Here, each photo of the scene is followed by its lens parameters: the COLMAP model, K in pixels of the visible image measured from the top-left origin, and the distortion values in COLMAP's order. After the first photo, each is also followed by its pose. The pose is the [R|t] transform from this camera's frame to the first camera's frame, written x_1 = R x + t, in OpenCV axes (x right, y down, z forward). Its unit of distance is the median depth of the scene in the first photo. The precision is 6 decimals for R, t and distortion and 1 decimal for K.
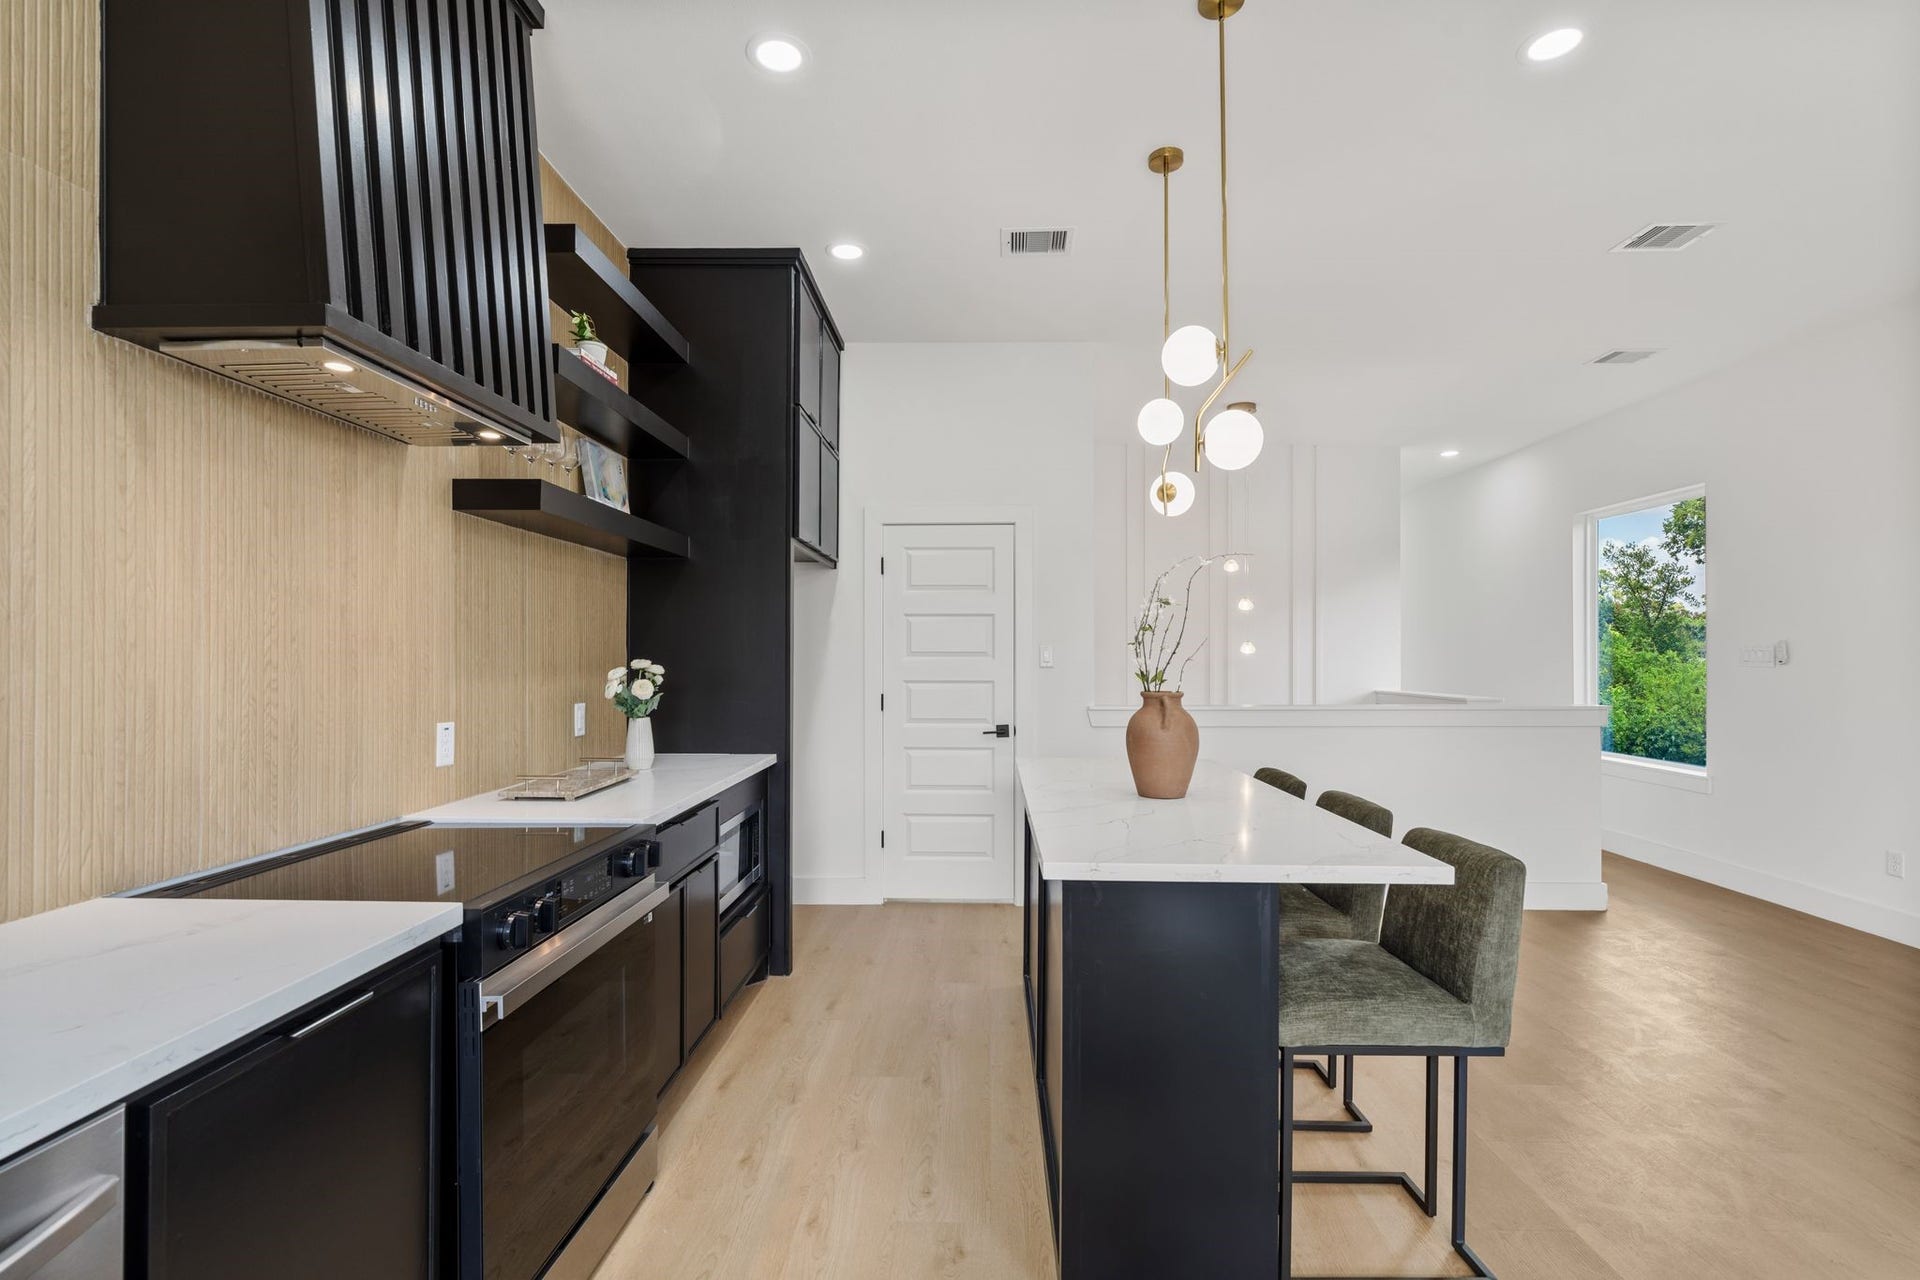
lens RADIAL K [[870.7, 0, 961.2], [0, 870.7, 656.8], [0, 0, 1]] dist [-0.007419, 0.002330]
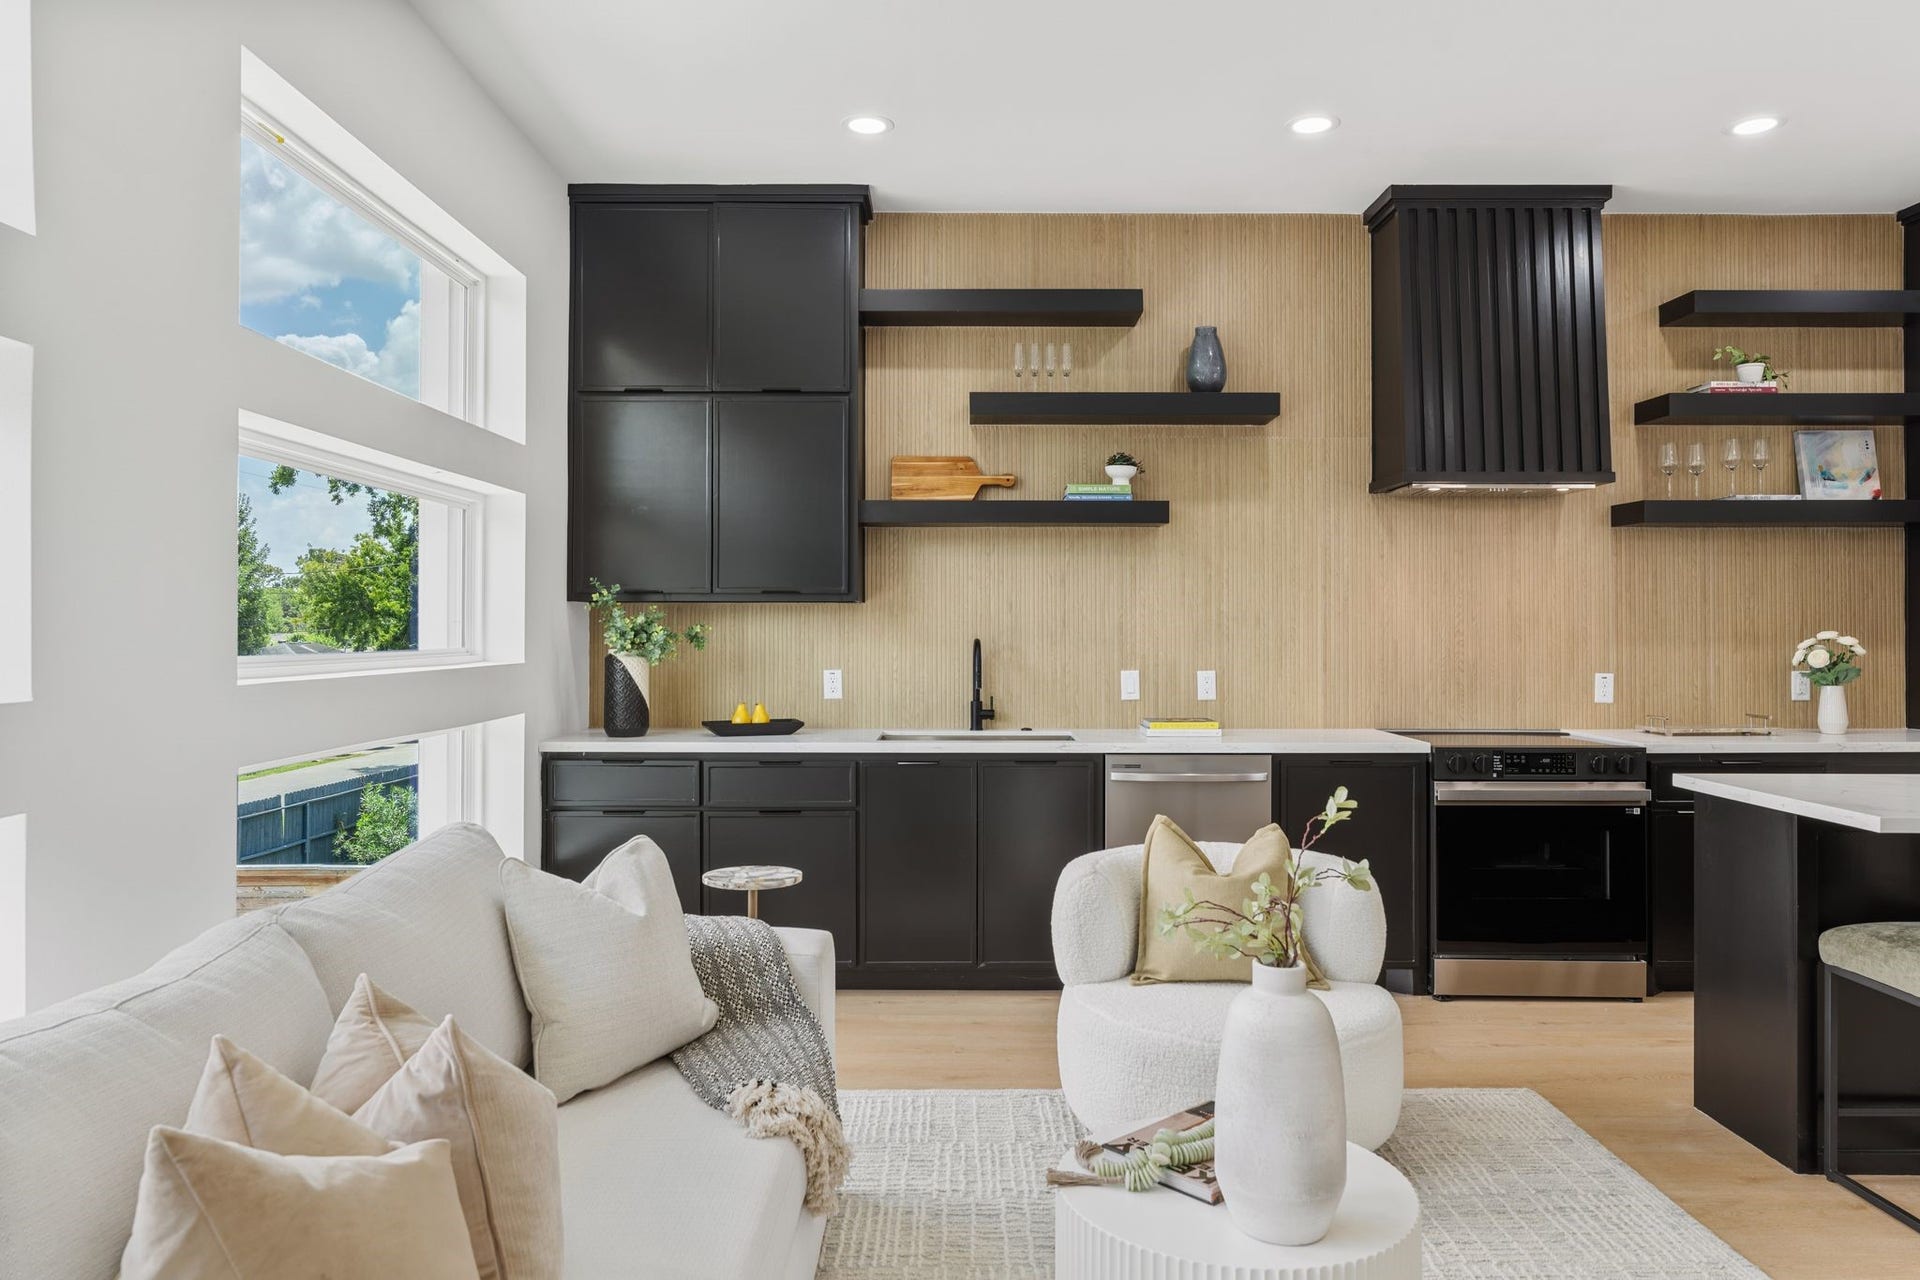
lens RADIAL K [[870.7, 0, 960.4], [0, 870.7, 627.0], [0, 0, 1]] dist [-0.007419, 0.002330]
pose [[0.027816, 0.001559, -0.999612, 0.830532], [0.000358, 0.999999, 0.001570, -0.005257], [0.999613, -0.000401, 0.027816, -0.125483]]
